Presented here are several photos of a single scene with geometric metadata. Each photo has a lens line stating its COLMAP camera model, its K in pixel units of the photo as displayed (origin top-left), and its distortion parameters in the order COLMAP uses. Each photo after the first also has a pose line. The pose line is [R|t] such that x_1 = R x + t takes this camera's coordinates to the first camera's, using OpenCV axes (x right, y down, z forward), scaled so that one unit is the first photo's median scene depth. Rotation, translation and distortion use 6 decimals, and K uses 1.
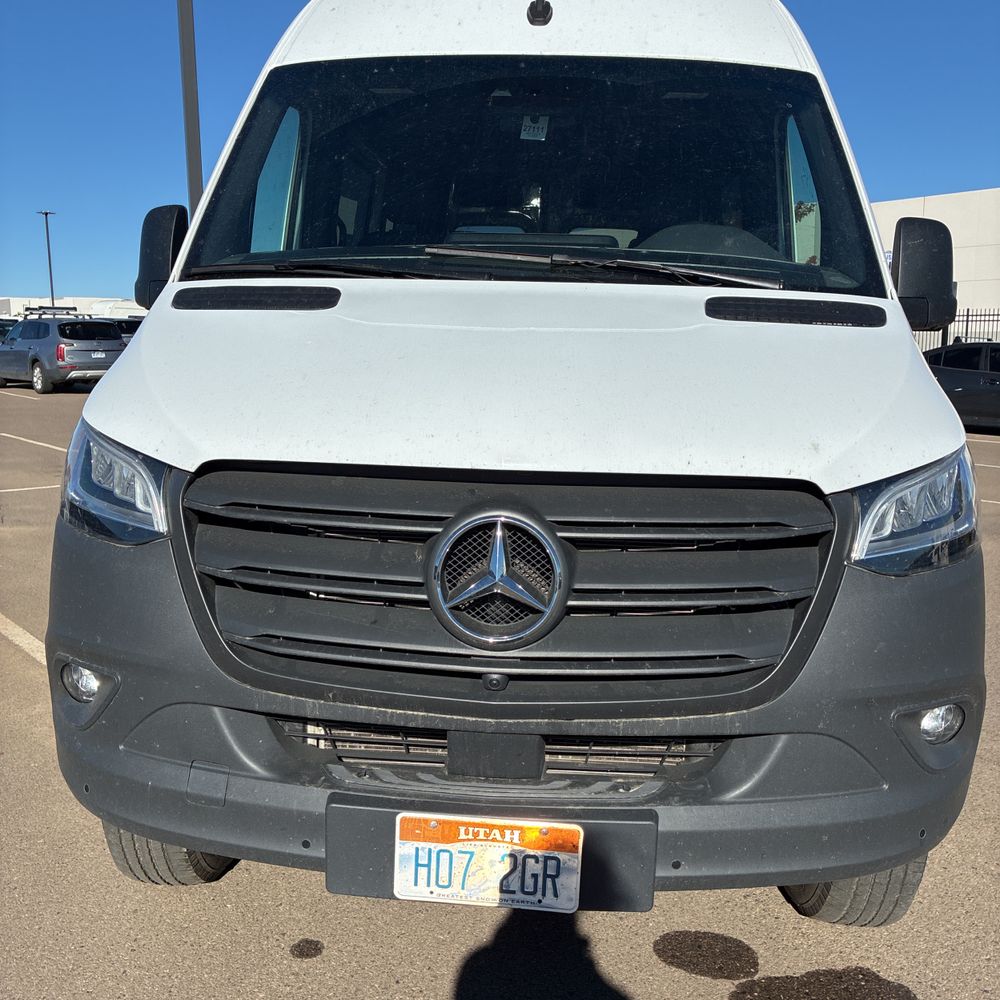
lens RADIAL K [[998.5, 0, 479.8], [0, 998.5, 504.3], [0, 0, 1]] dist [0.016937, 0.000000]
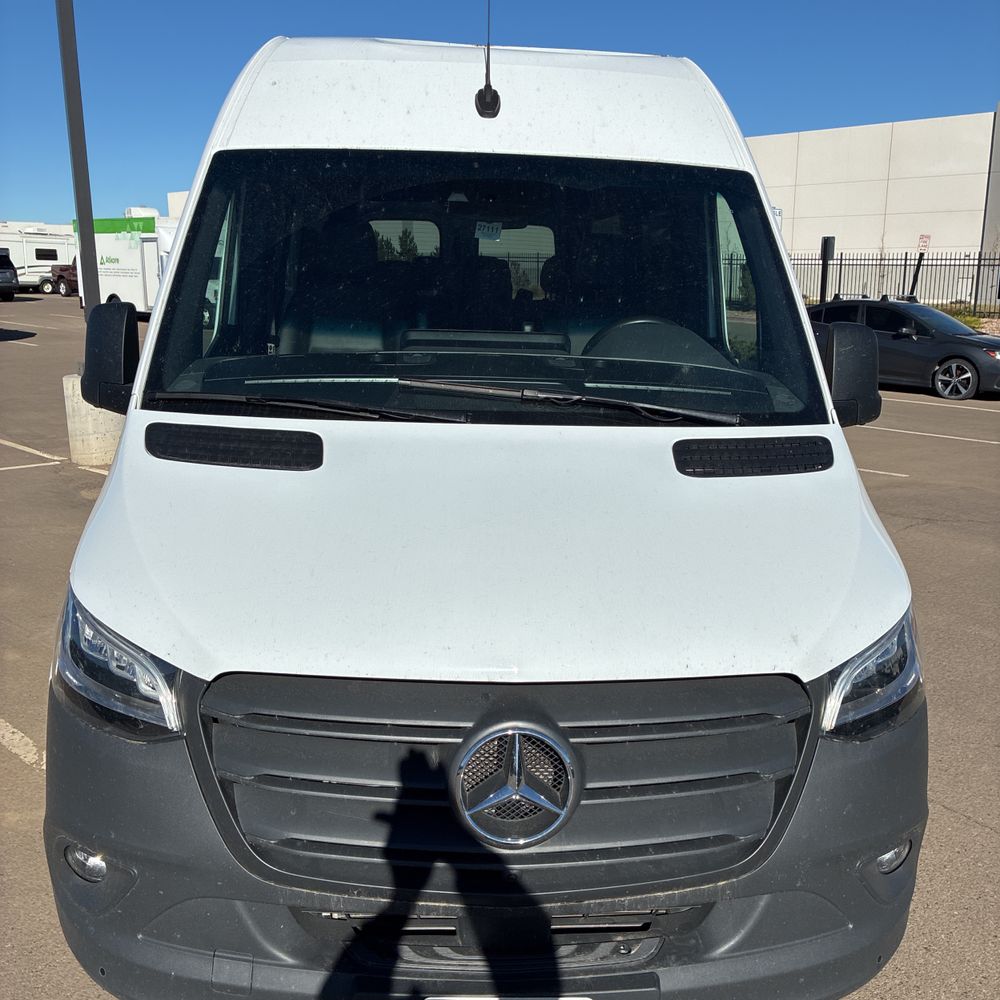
lens RADIAL K [[998.5, 0, 496.1], [0, 998.5, 500.5], [0, 0, 1]] dist [0.016937, 0.000000]
pose [[0.991987, -0.025114, 0.123820, -0.120731], [0.017284, 0.997806, 0.063909, -0.281319], [-0.125153, -0.061257, 0.990245, -0.037792]]
